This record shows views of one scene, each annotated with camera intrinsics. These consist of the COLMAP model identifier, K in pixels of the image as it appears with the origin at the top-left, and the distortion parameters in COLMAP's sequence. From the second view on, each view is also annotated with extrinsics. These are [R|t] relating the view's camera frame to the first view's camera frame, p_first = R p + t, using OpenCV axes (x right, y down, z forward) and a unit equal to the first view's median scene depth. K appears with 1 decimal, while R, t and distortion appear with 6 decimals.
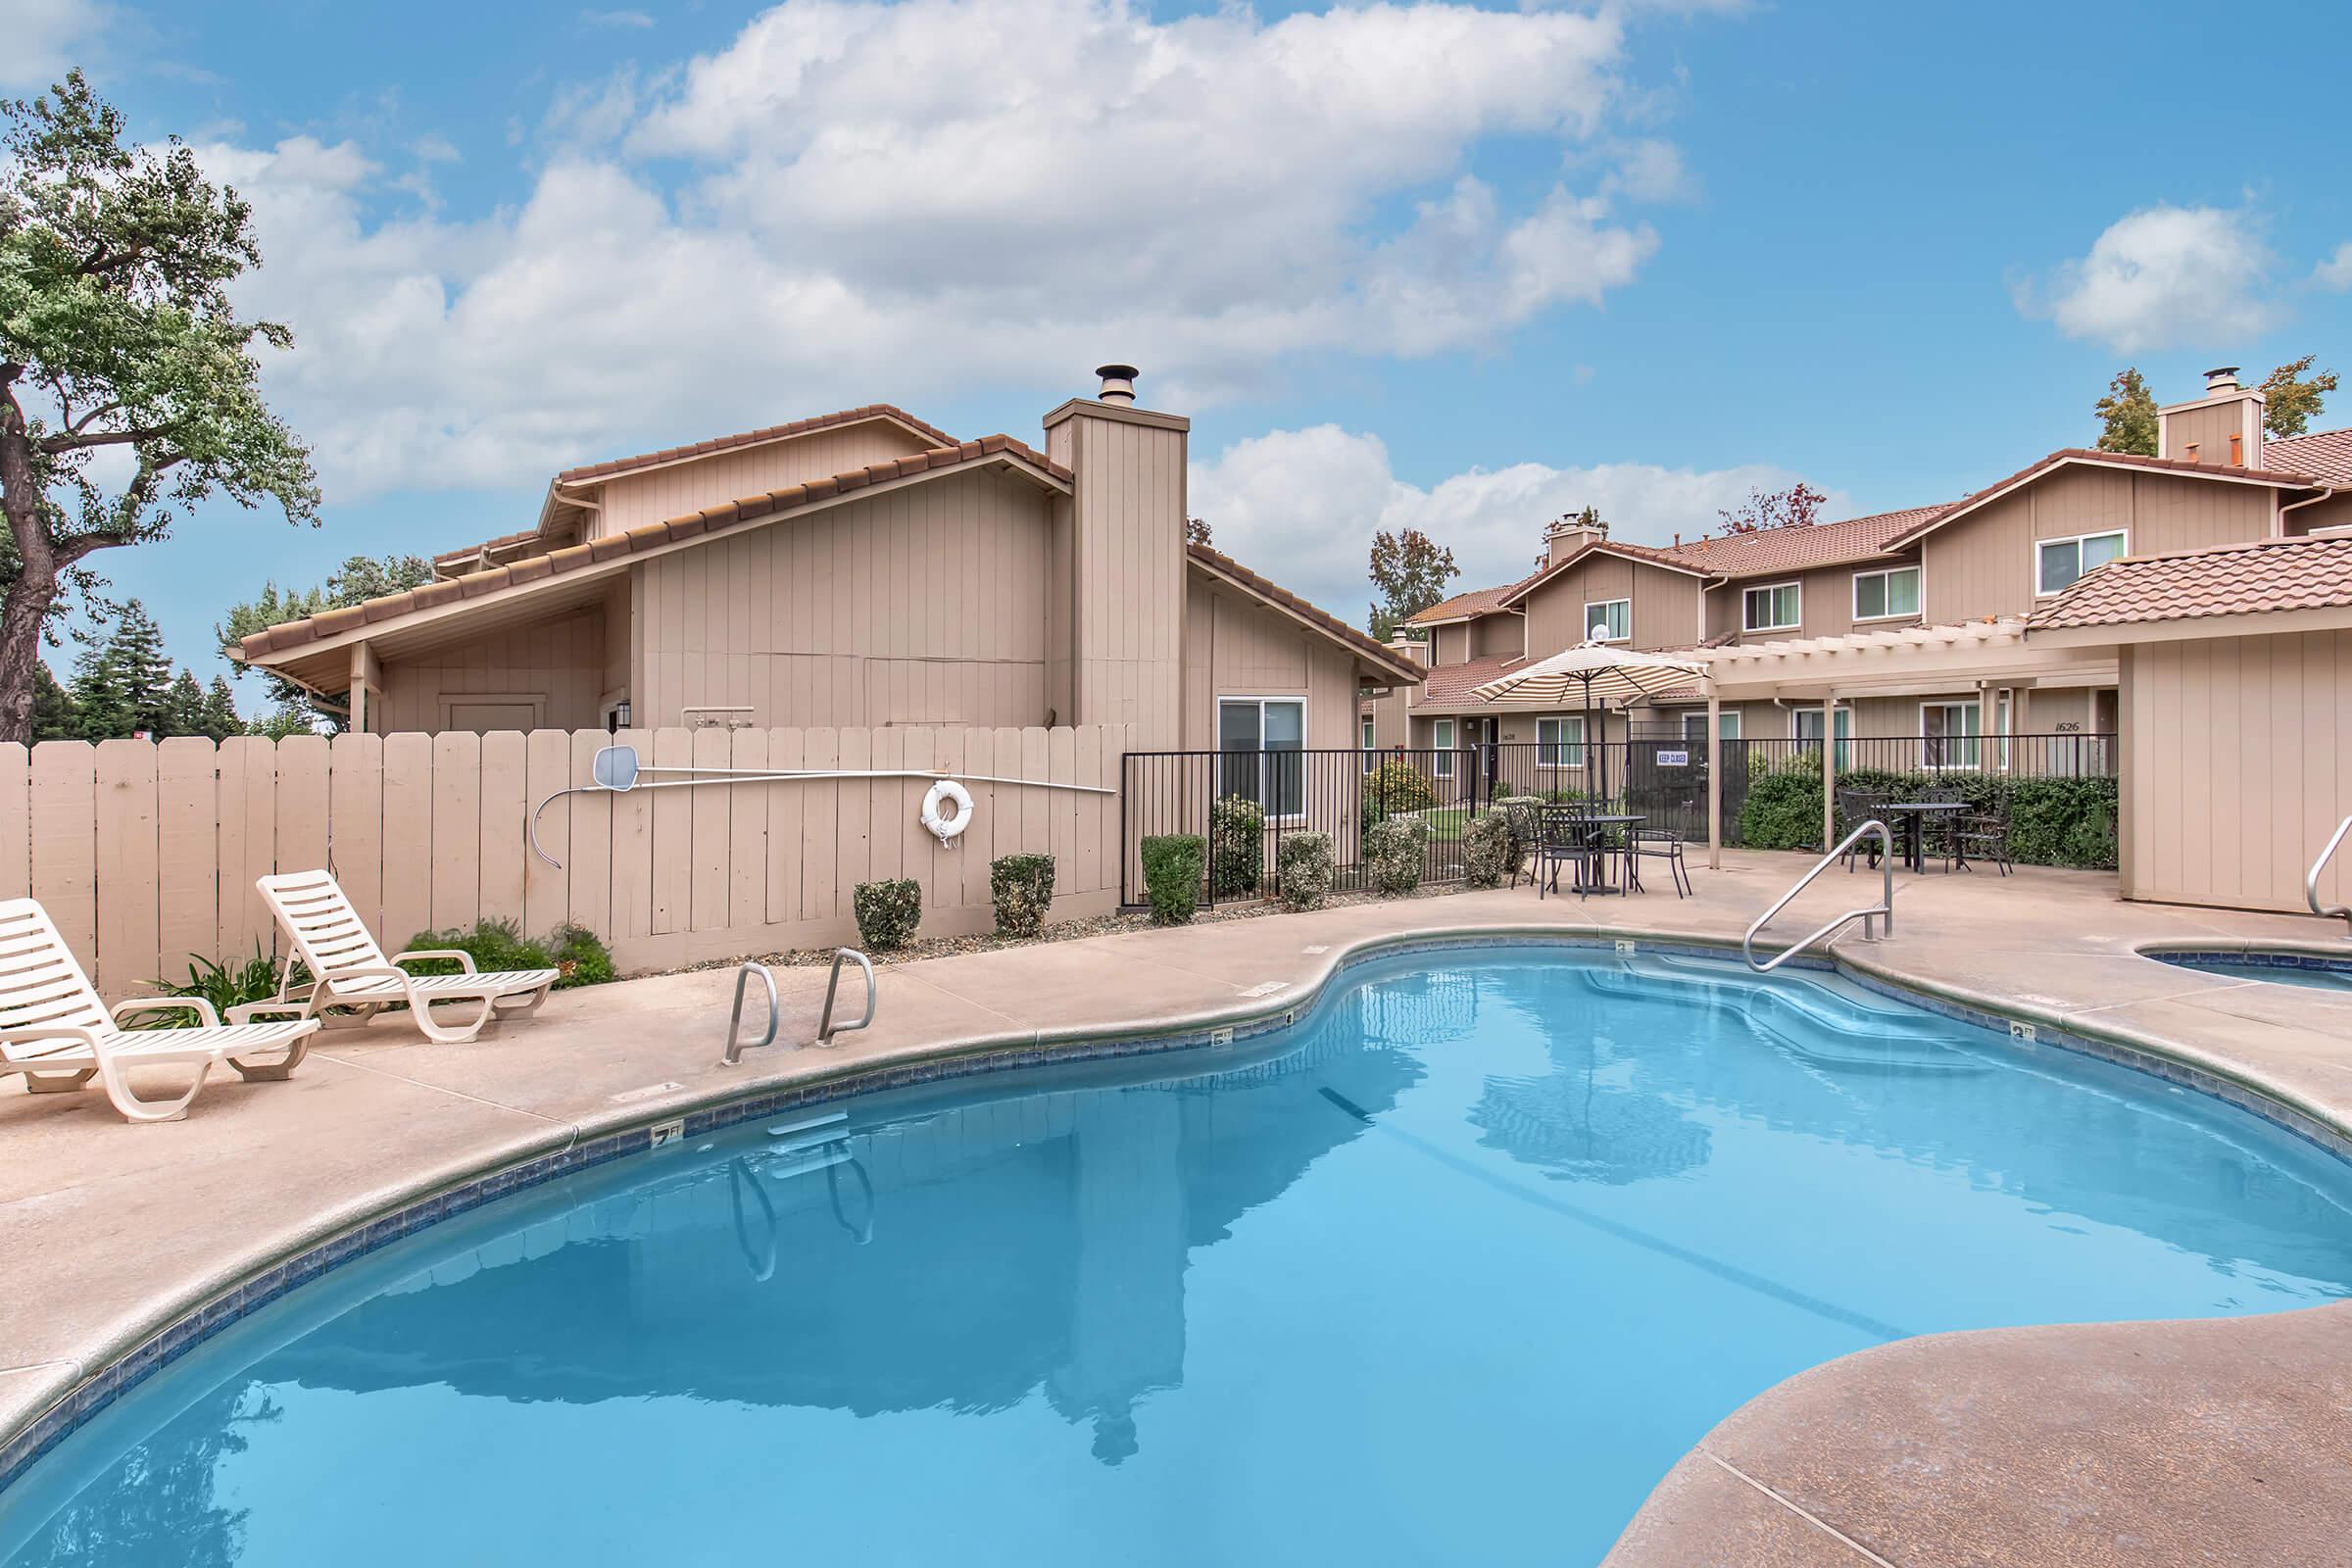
lens RADIAL K [[1322.9, 0, 1176.0], [0, 1322.9, 784.0], [0, 0, 1]] dist [0.002652, -0.000158]
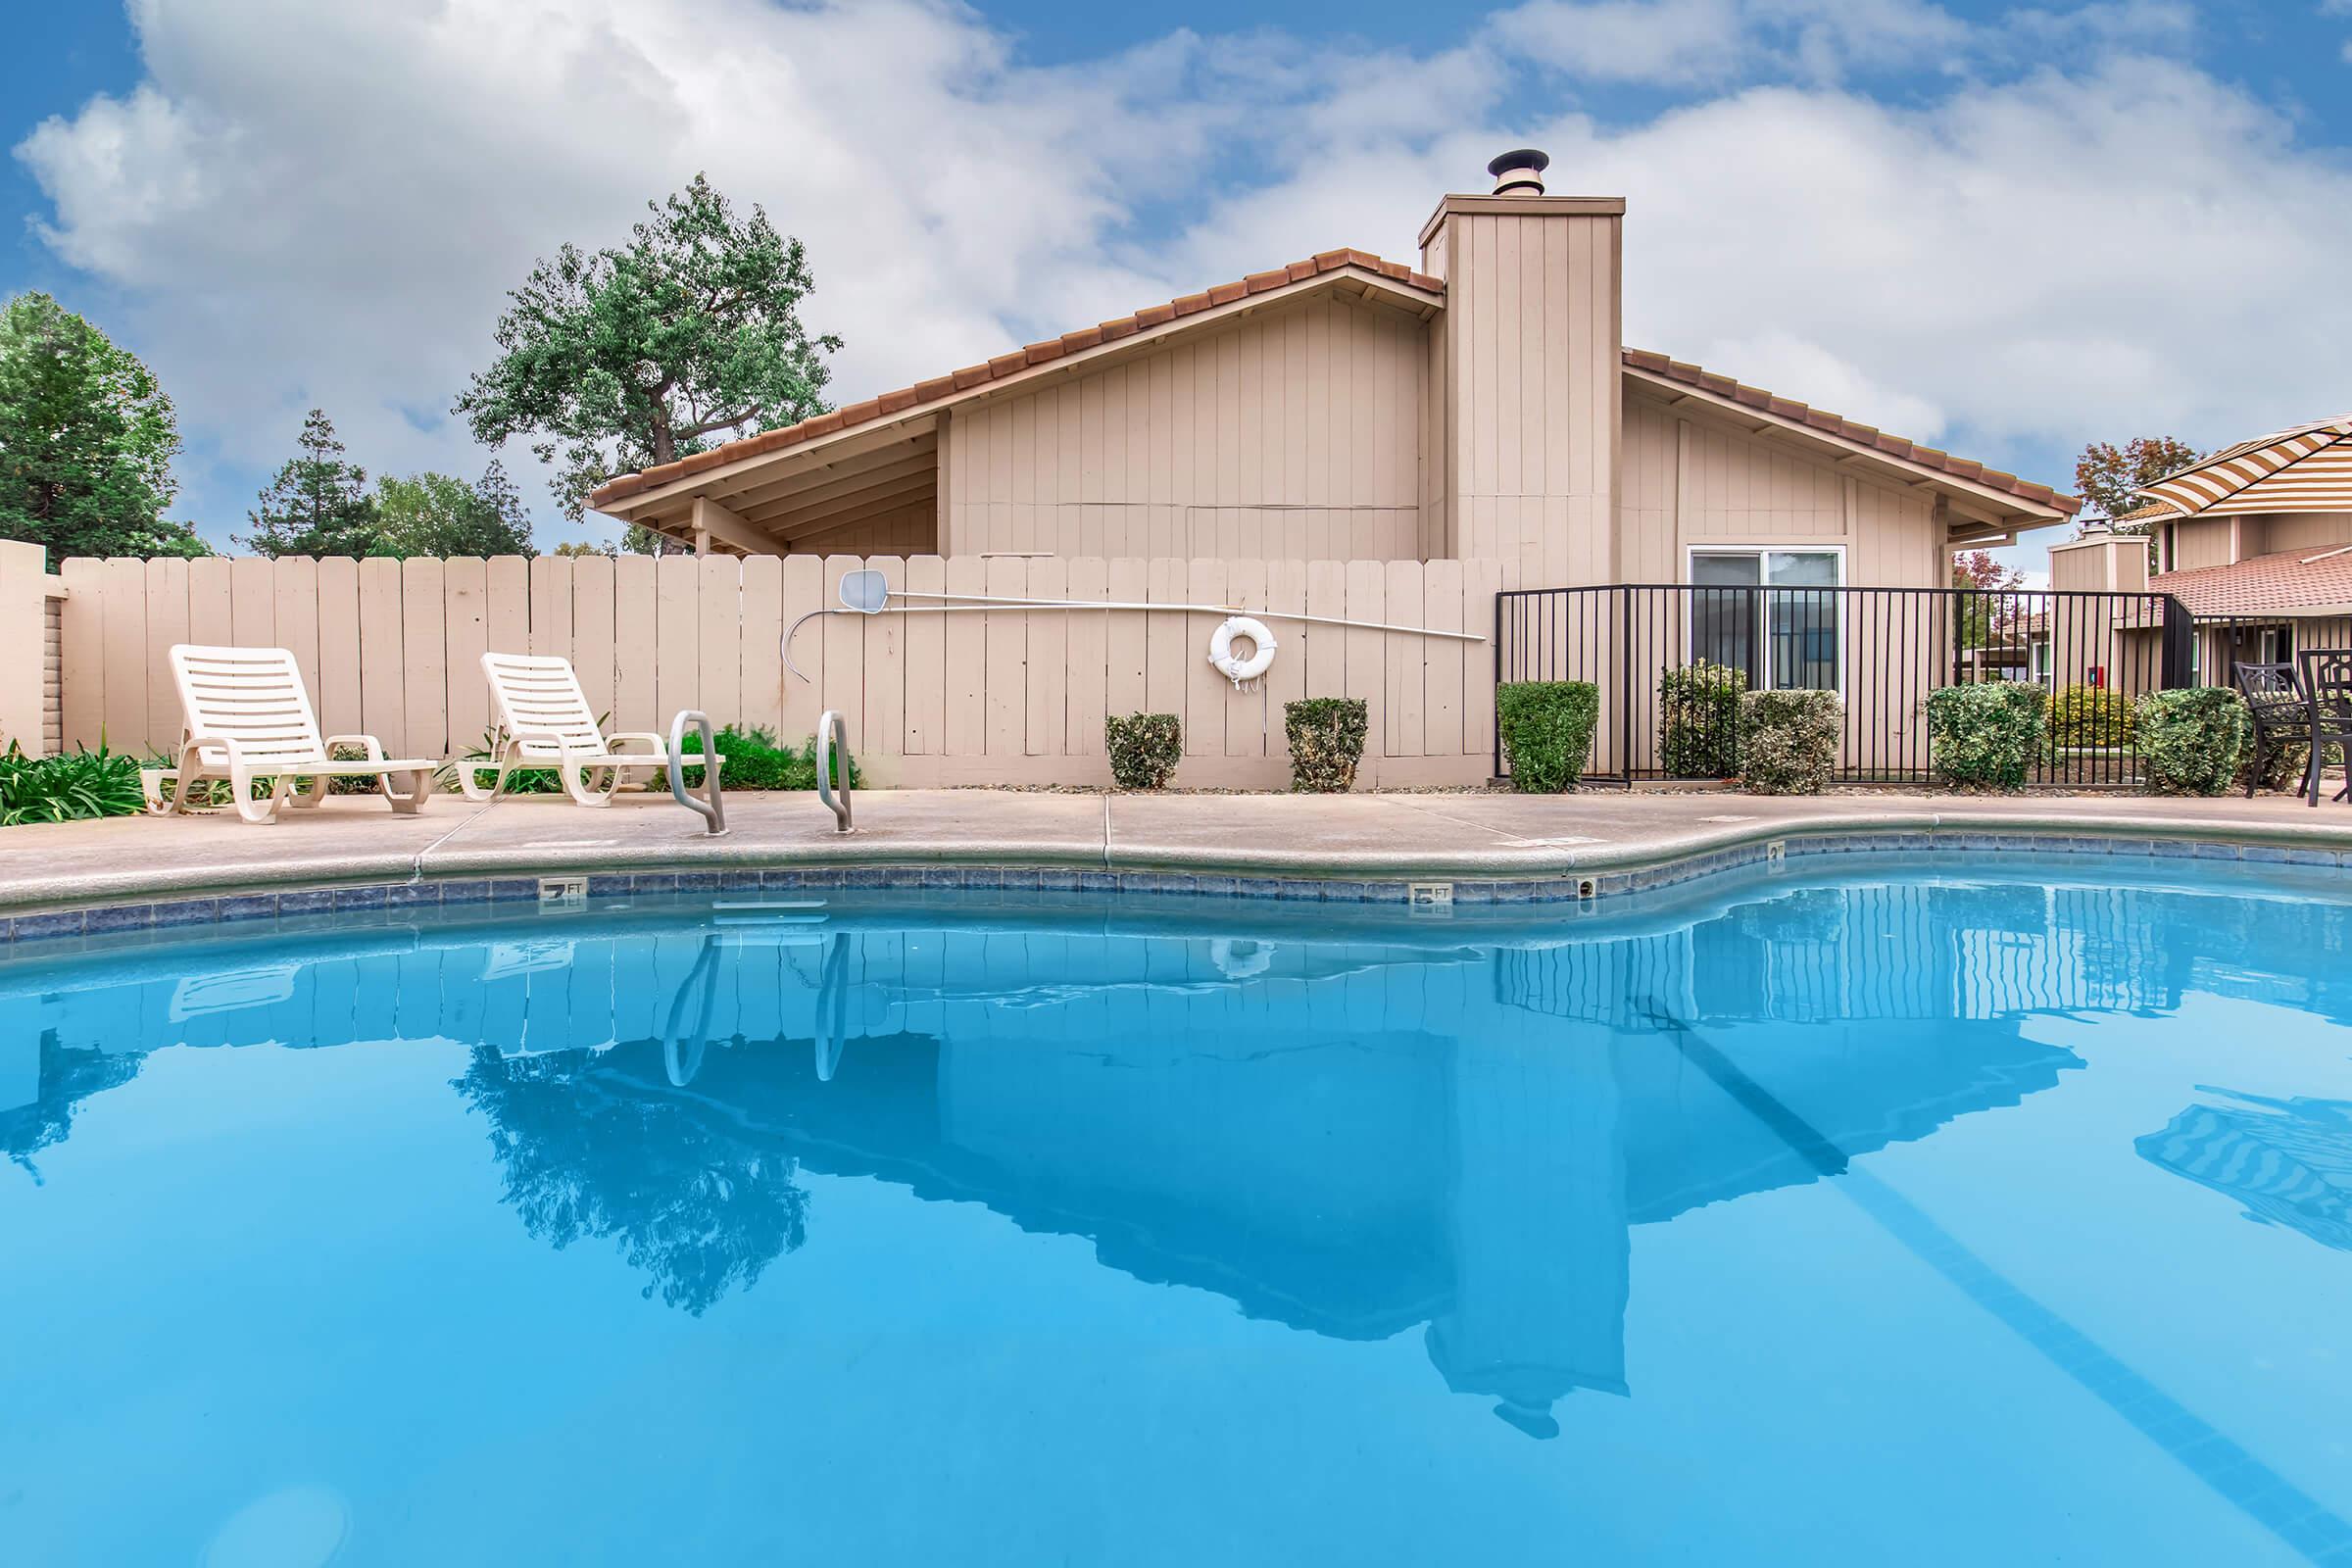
lens RADIAL K [[925.7, 0, 1176.0], [0, 925.7, 784.0], [0, 0, 1]] dist [0.006274, -0.000688]
pose [[0.781105, -0.001905, -0.624396, 0.186381], [-0.010744, 0.999806, -0.016491, 0.122065], [0.624307, 0.019589, 0.780934, 0.471381]]
